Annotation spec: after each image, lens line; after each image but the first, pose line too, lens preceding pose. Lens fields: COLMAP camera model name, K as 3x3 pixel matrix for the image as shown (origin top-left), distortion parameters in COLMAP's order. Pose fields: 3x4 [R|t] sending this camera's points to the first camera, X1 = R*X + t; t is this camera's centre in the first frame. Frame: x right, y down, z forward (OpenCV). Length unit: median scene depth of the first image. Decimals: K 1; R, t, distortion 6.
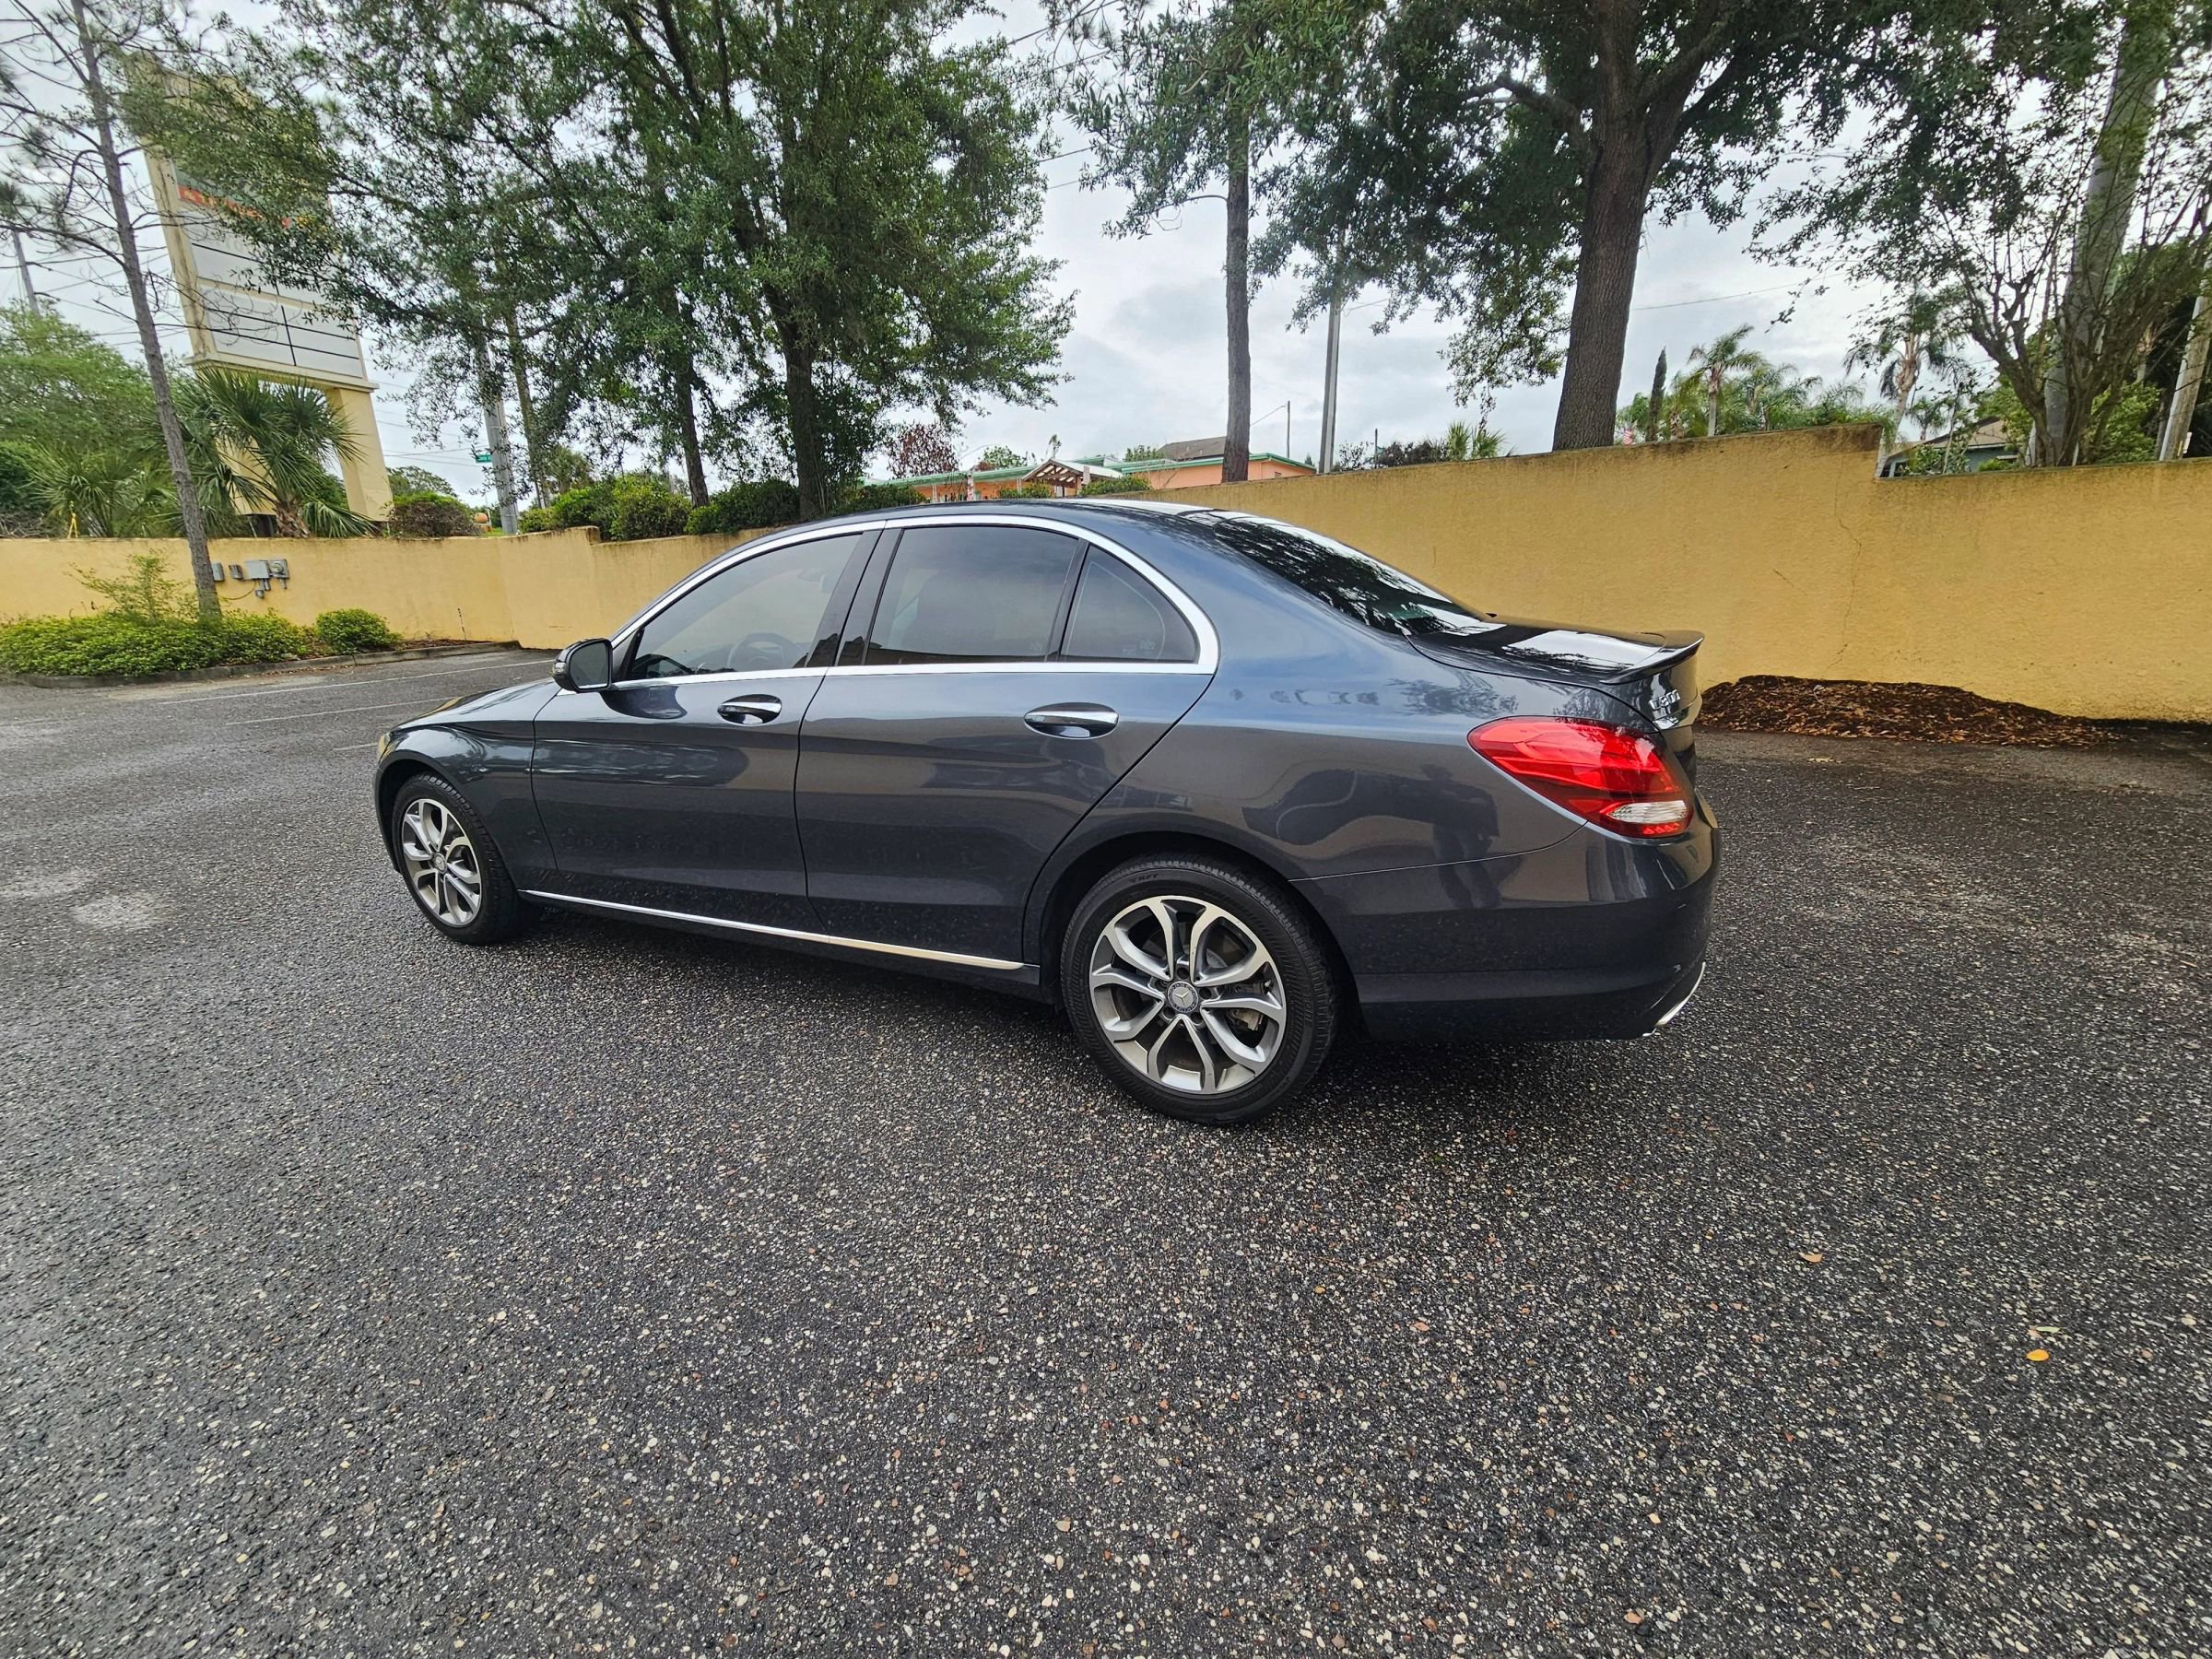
lens RADIAL K [[903.4, 0, 1101.7], [0, 903.4, 836.0], [0, 0, 1]] dist [-0.002555, -0.000508]
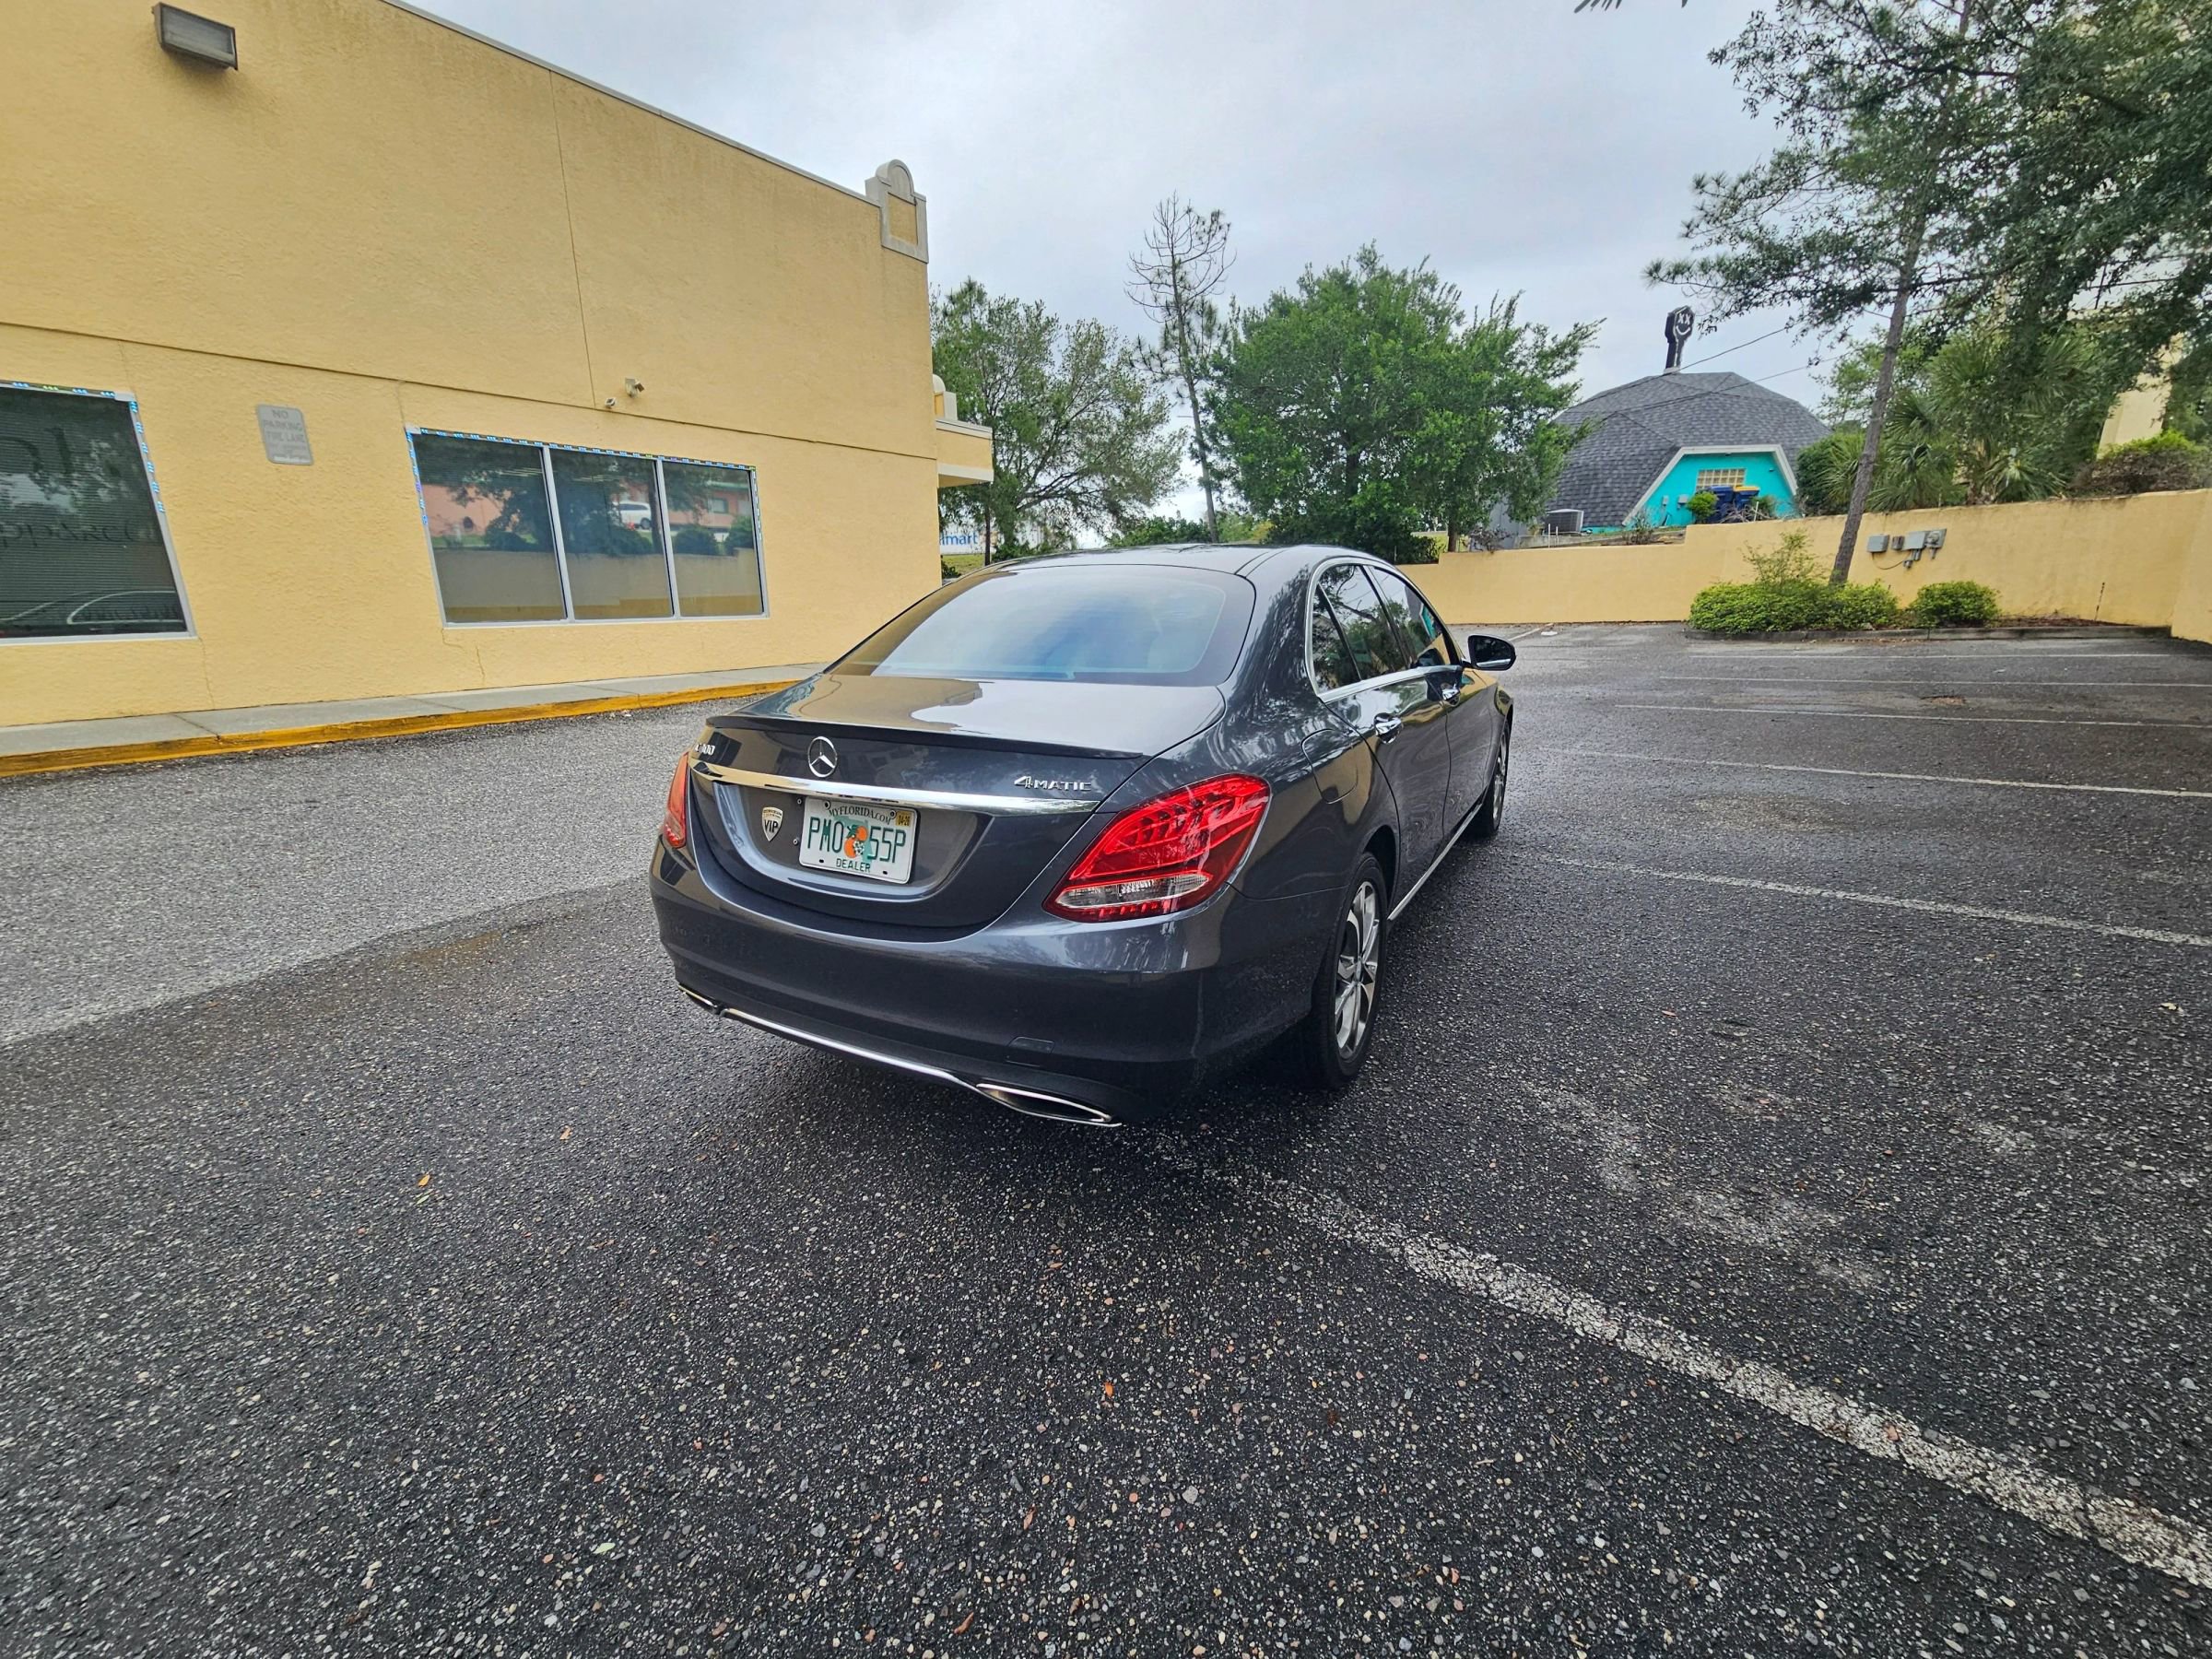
lens RADIAL K [[903.4, 0, 1113.7], [0, 903.4, 846.3], [0, 0, 1]] dist [-0.002555, -0.000508]
pose [[-0.042460, 0.299369, -0.953192, 0.297464], [-0.244840, 0.921844, 0.300430, -0.089178], [0.968633, 0.246136, 0.034156, 0.249931]]
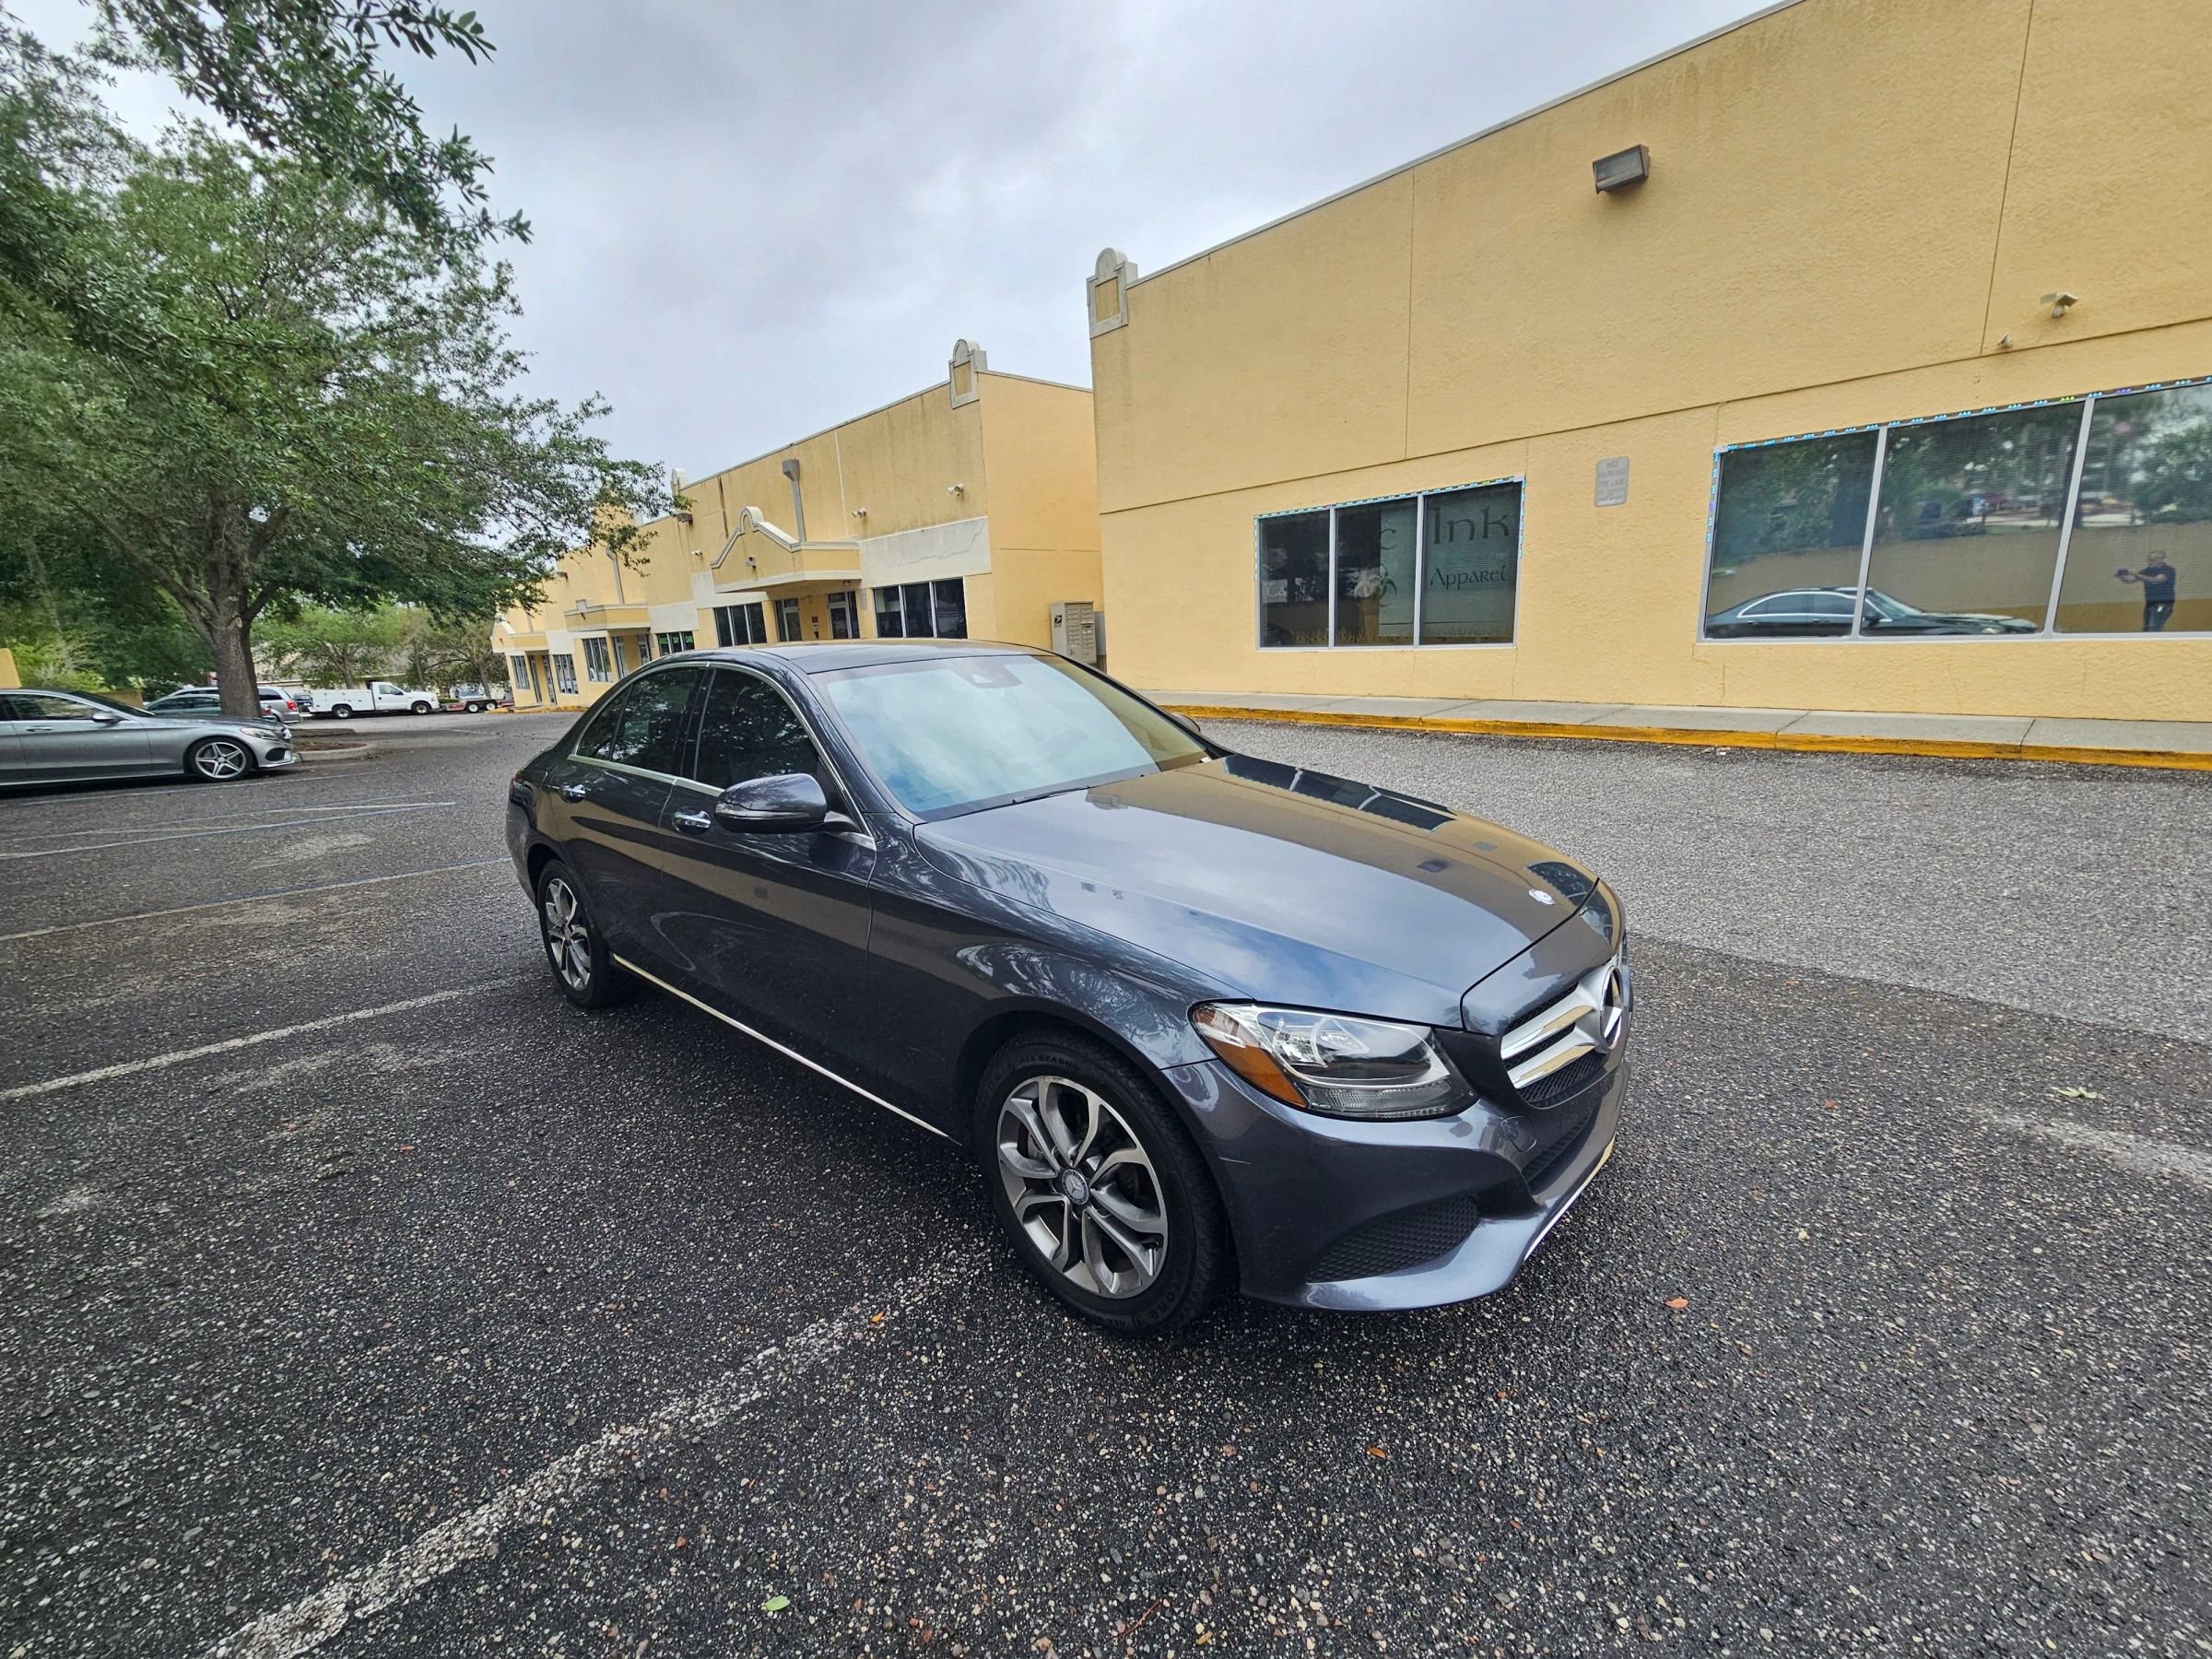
lens RADIAL K [[903.4, 0, 1104.8], [0, 903.4, 852.3], [0, 0, 1]] dist [-0.002555, -0.000508]
pose [[-0.966825, 0.011040, 0.255200, -0.199045], [0.133166, 0.874346, 0.466676, -0.170242], [-0.217981, 0.485178, -0.846810, 0.557537]]
